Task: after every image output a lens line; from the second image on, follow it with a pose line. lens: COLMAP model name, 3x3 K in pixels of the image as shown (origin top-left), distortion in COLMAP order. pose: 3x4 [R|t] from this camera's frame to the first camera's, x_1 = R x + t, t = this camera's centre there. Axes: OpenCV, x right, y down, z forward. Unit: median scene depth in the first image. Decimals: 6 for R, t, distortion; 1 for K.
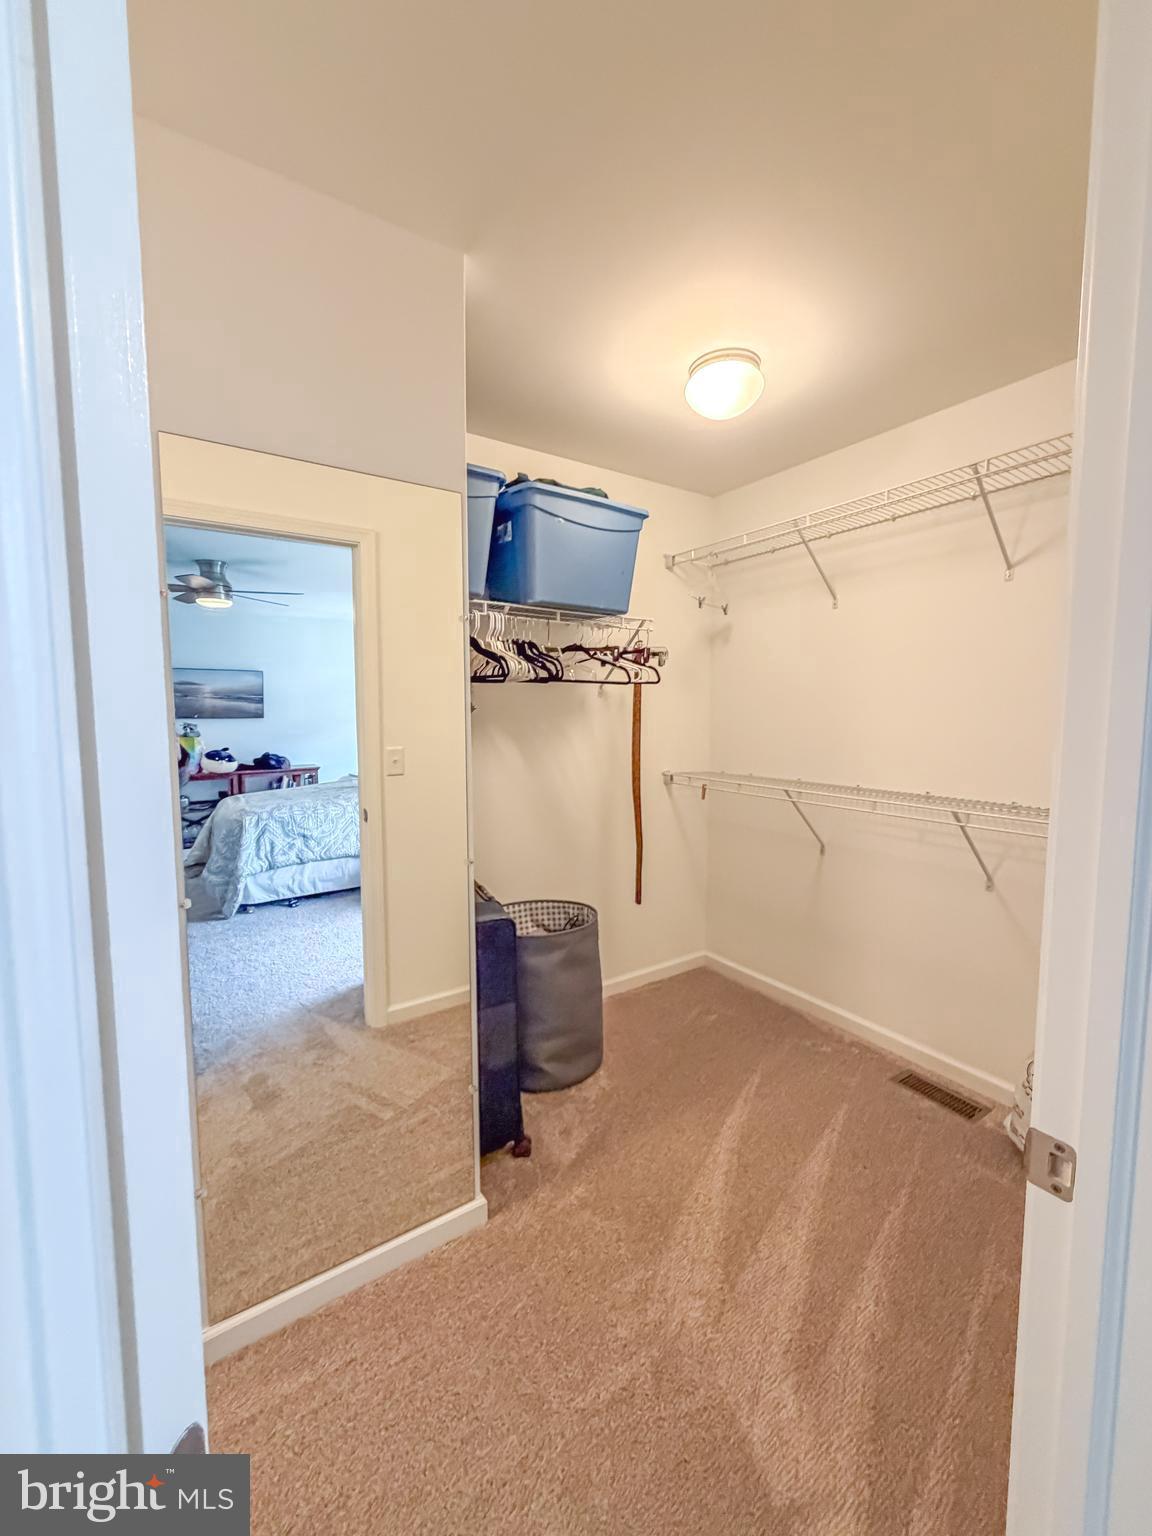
lens RADIAL K [[604.1, 0, 573.3], [0, 604.1, 772.1], [0, 0, 1]] dist [0.001536, -0.000132]
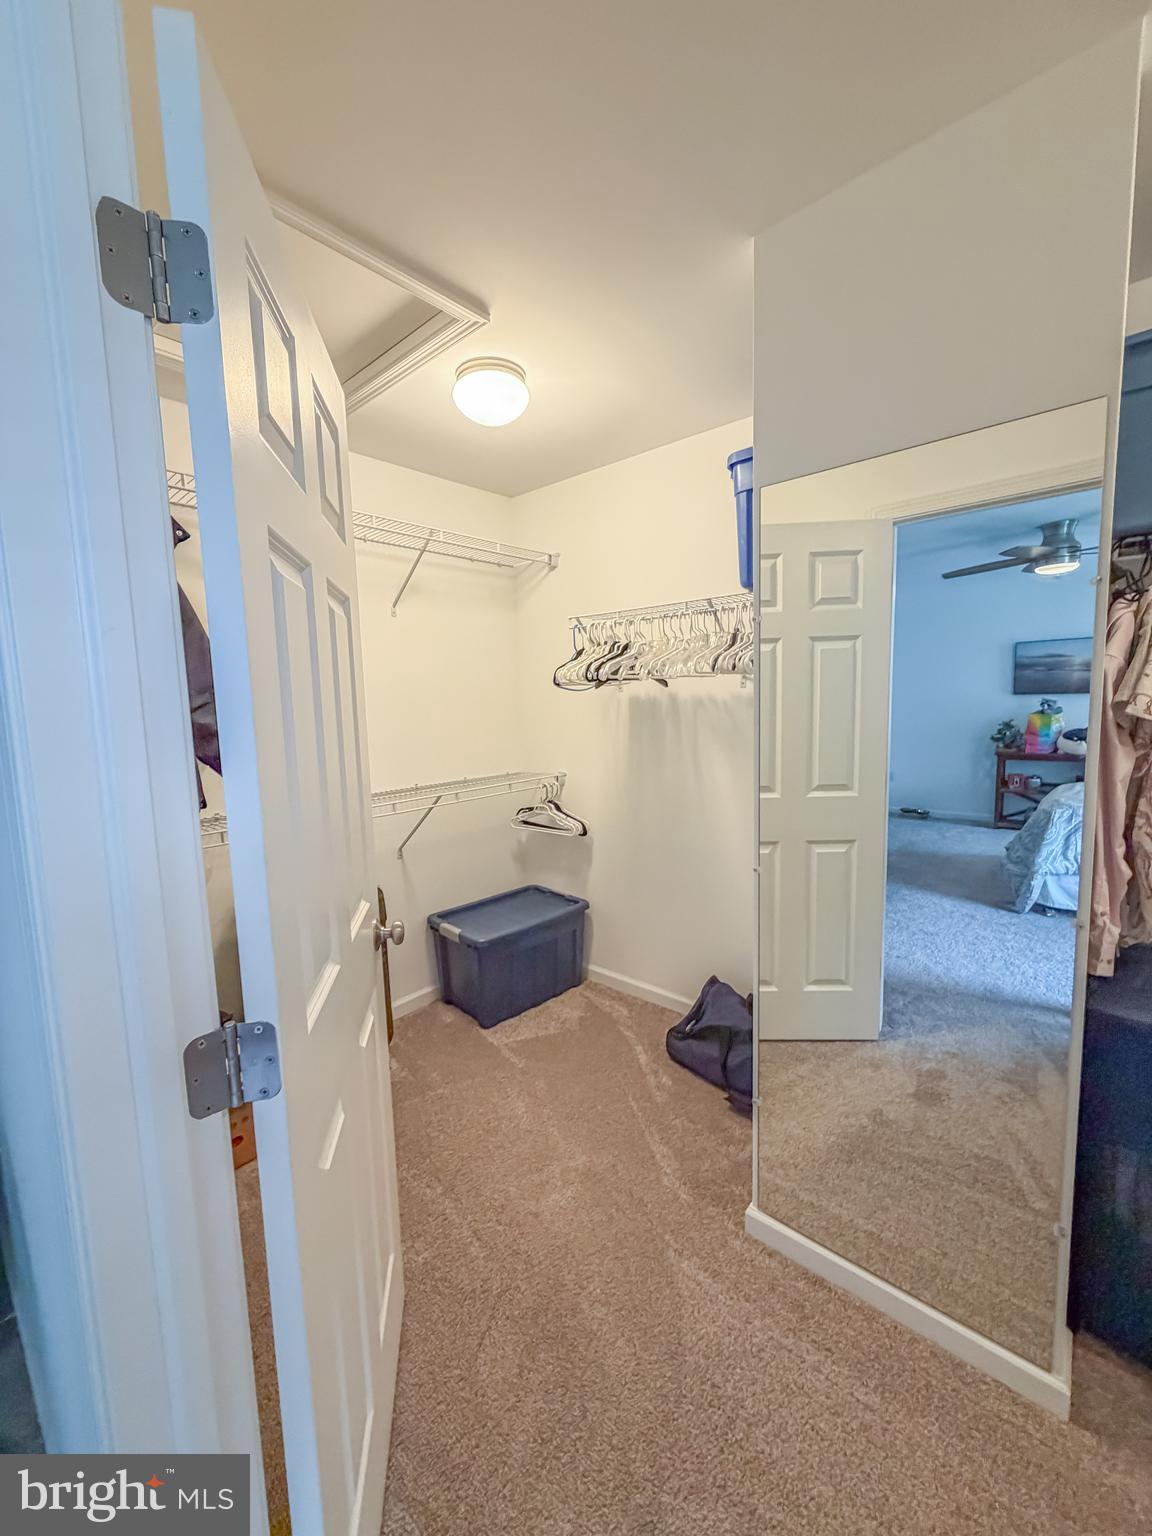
lens RADIAL K [[604.1, 0, 570.1], [0, 604.1, 758.9], [0, 0, 1]] dist [0.001536, -0.000132]
pose [[0.263047, 0.089703, -0.960604, 0.117828], [-0.062954, 0.995142, 0.075689, -0.021272], [0.962727, 0.040564, 0.267416, 0.074812]]
